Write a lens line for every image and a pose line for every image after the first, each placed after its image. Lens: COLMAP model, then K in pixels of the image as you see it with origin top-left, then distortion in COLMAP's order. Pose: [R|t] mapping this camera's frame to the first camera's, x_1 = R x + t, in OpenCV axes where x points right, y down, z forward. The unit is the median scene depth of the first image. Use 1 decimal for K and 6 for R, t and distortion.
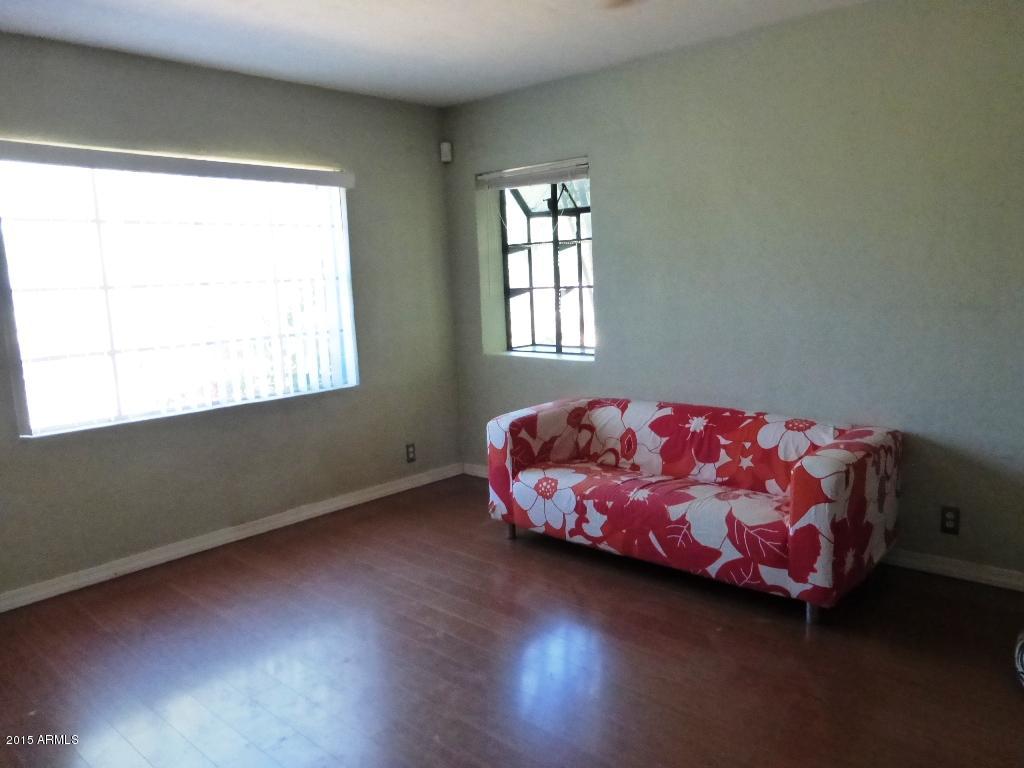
lens RADIAL K [[751.4, 0, 512.0], [0, 751.4, 384.0], [0, 0, 1]] dist [-0.001641, -0.031891]
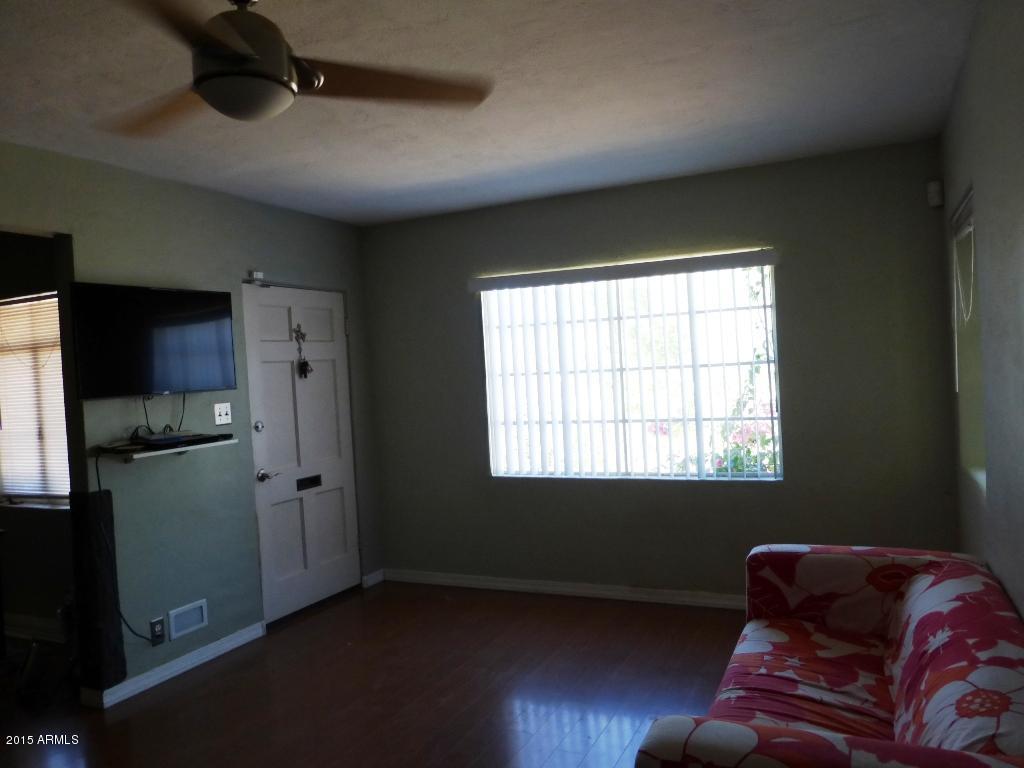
lens RADIAL K [[751.4, 0, 512.0], [0, 751.4, 384.0], [0, 0, 1]] dist [-0.001641, -0.031891]
pose [[0.300926, 0.038374, -0.952875, 0.640051], [-0.098266, 0.995119, 0.009042, -0.104683], [0.948571, 0.090915, 0.303228, 0.483559]]
